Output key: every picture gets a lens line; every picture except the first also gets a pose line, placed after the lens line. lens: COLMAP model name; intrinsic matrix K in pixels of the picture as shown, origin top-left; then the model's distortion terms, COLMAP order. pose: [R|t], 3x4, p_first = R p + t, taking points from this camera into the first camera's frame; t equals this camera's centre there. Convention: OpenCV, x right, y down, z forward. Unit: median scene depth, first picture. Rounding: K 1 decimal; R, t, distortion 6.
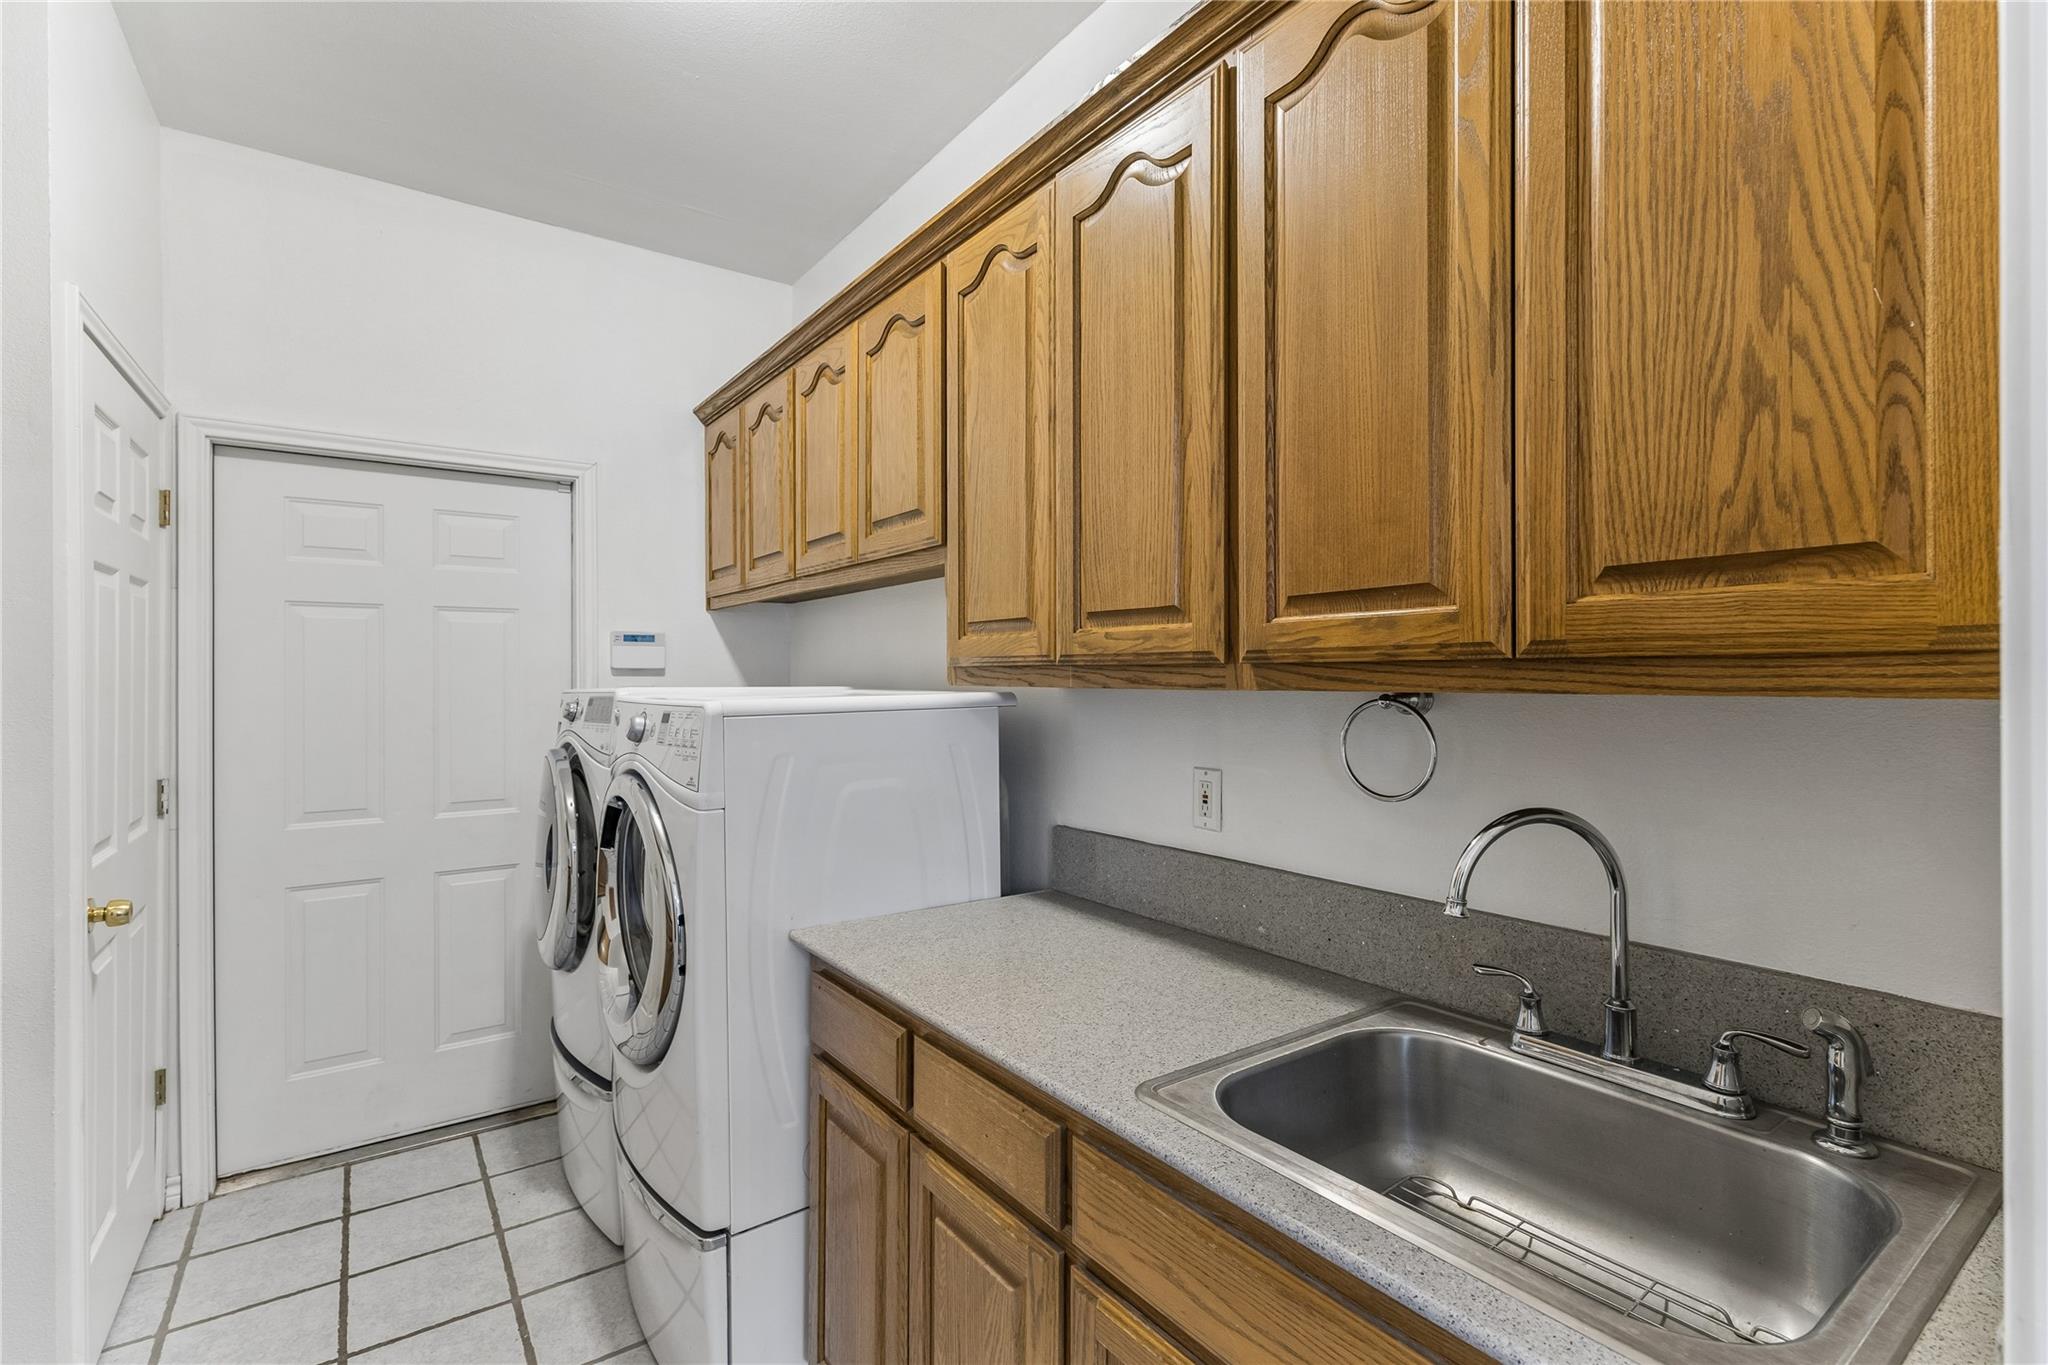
lens RADIAL K [[939.8, 0, 1024.0], [0, 939.8, 682.5], [0, 0, 1]] dist [-0.001637, -0.000338]
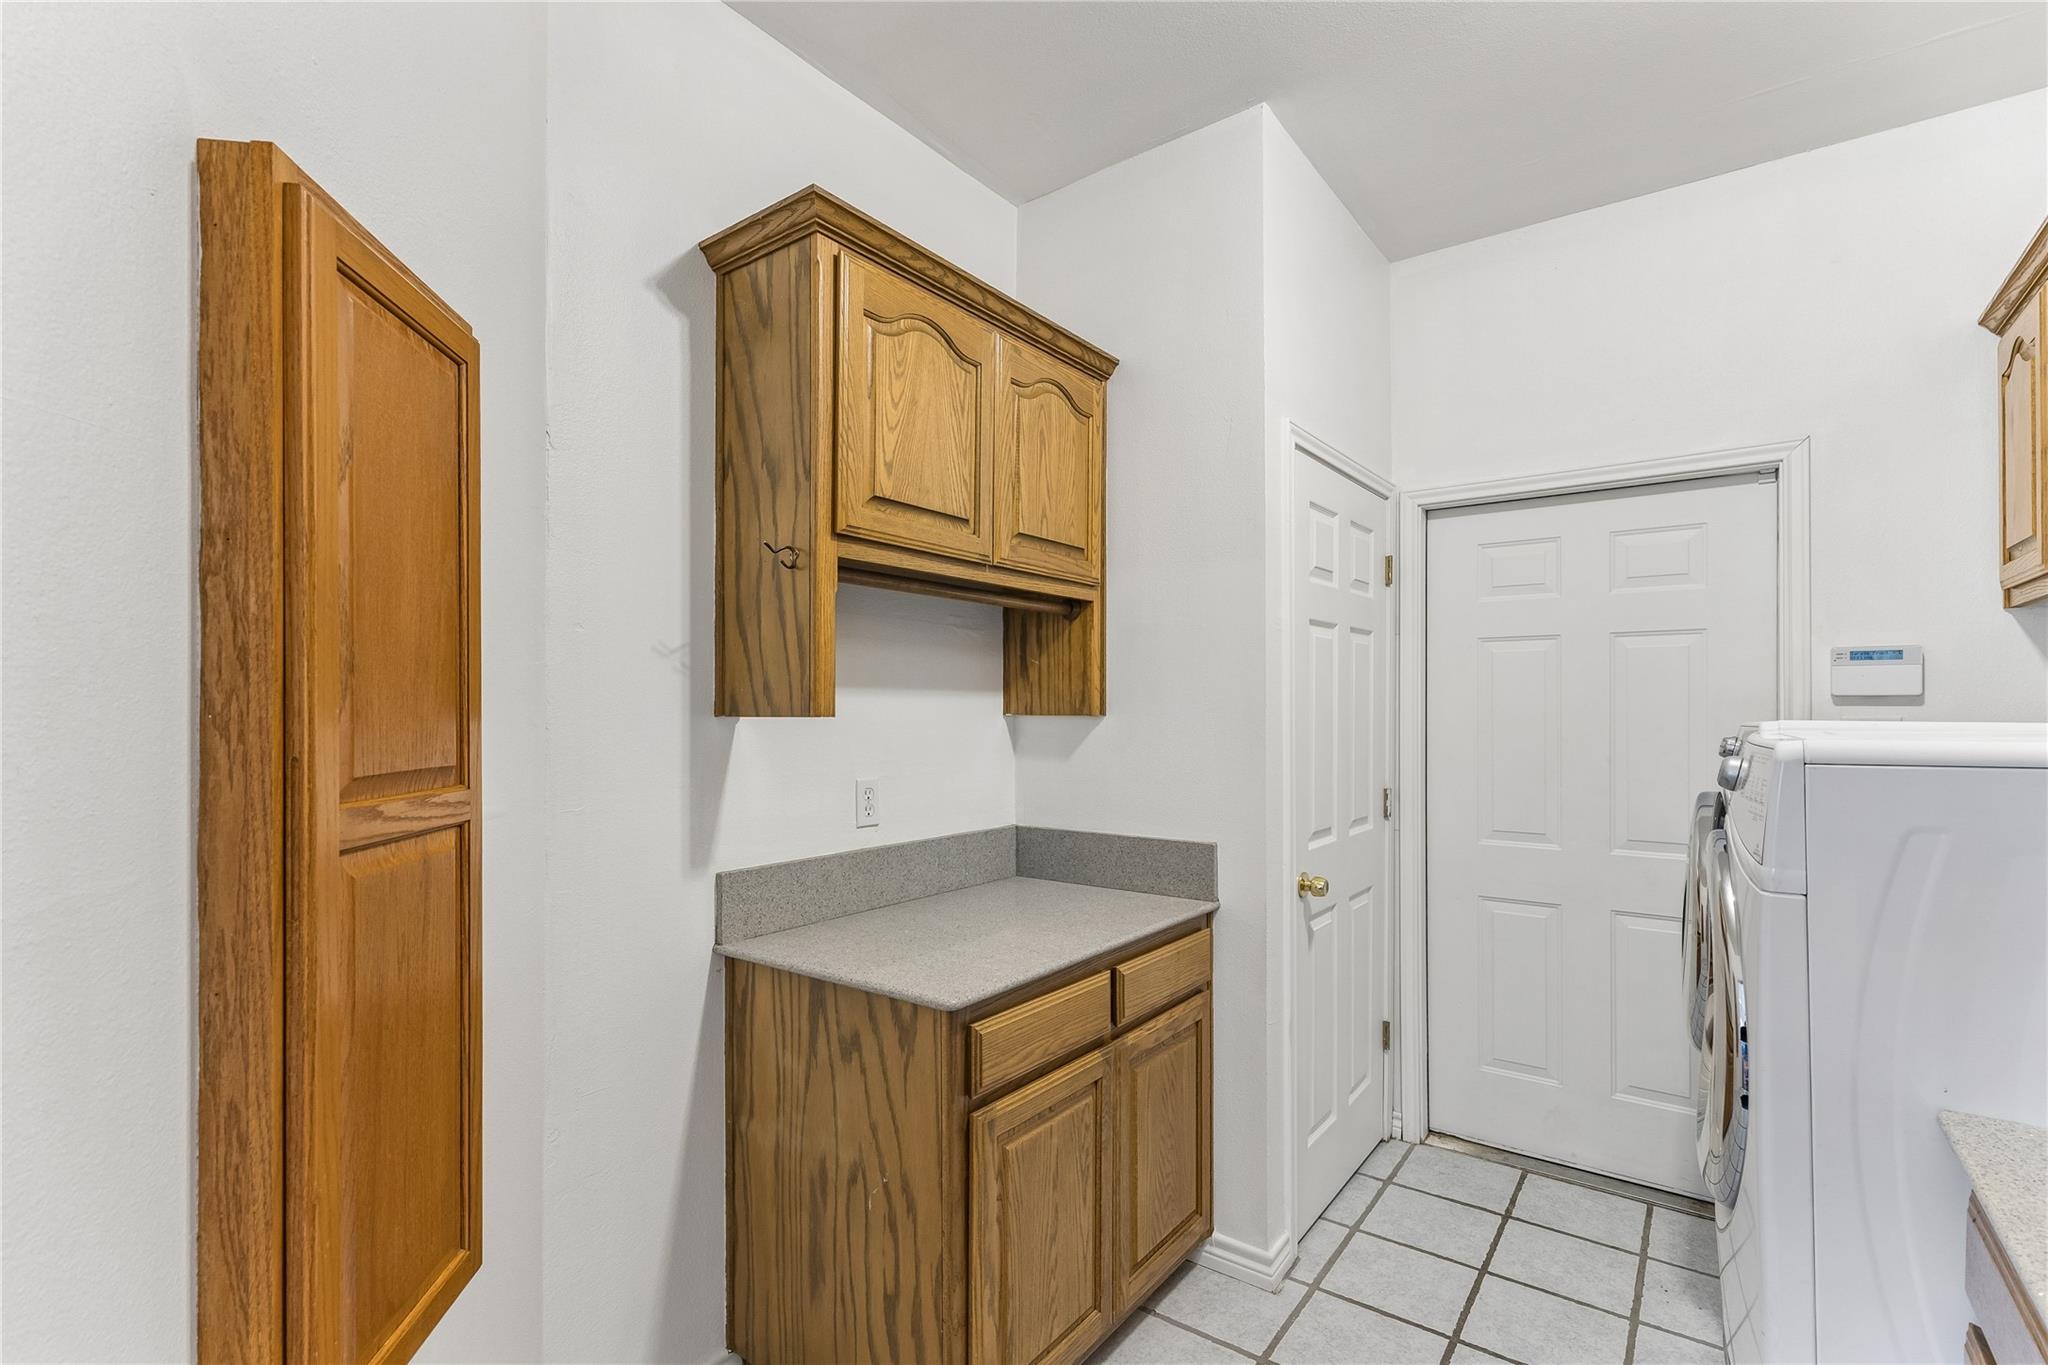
lens RADIAL K [[935.6, 0, 1029.4], [0, 935.6, 711.6], [0, 0, 1]] dist [0.001720, -0.000116]
pose [[0.312703, 0.005131, -0.949837, 0.105714], [-0.006526, 0.999973, 0.003254, -0.000101], [0.949829, 0.005181, 0.312728, 0.151196]]
